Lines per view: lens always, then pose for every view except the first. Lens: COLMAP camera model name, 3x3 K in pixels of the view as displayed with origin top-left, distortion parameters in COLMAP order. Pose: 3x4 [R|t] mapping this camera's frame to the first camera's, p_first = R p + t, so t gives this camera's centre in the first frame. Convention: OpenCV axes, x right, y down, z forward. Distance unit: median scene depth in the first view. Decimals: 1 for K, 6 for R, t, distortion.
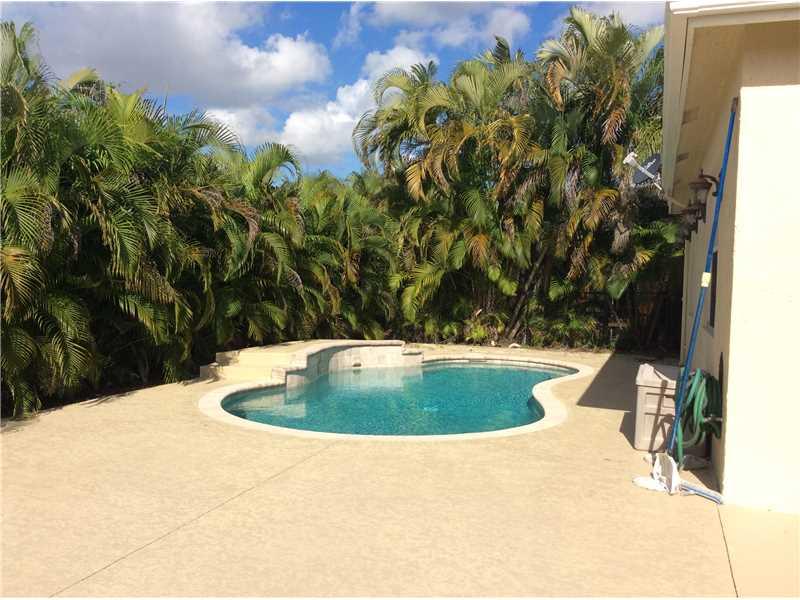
lens RADIAL K [[739.6, 0, 399.9], [0, 739.6, 300.8], [0, 0, 1]] dist [0.002583, 0.000000]
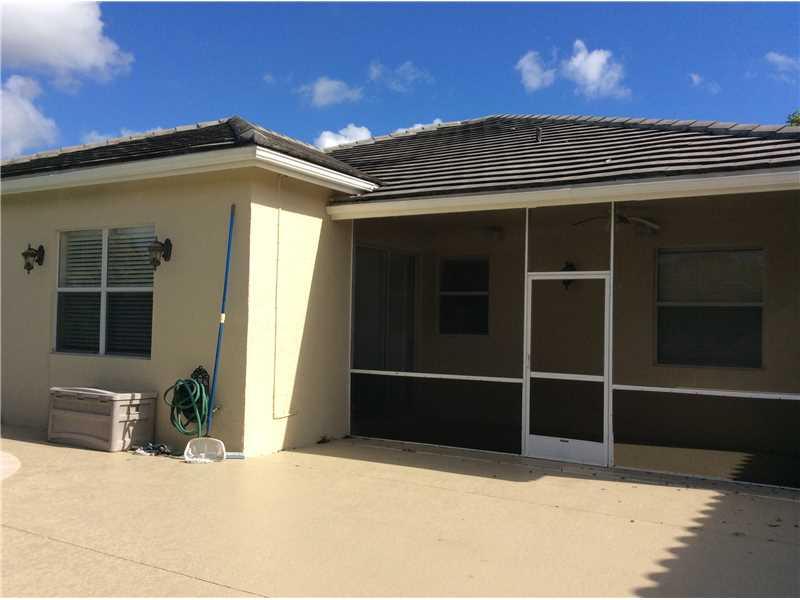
lens RADIAL K [[739.6, 0, 399.8], [0, 739.6, 299.8], [0, 0, 1]] dist [0.002583, 0.000000]
pose [[0.190264, 0.010122, 0.981681, -0.843371], [0.022635, 0.999636, -0.014694, -0.029670], [-0.981472, 0.025016, 0.189965, 0.277810]]
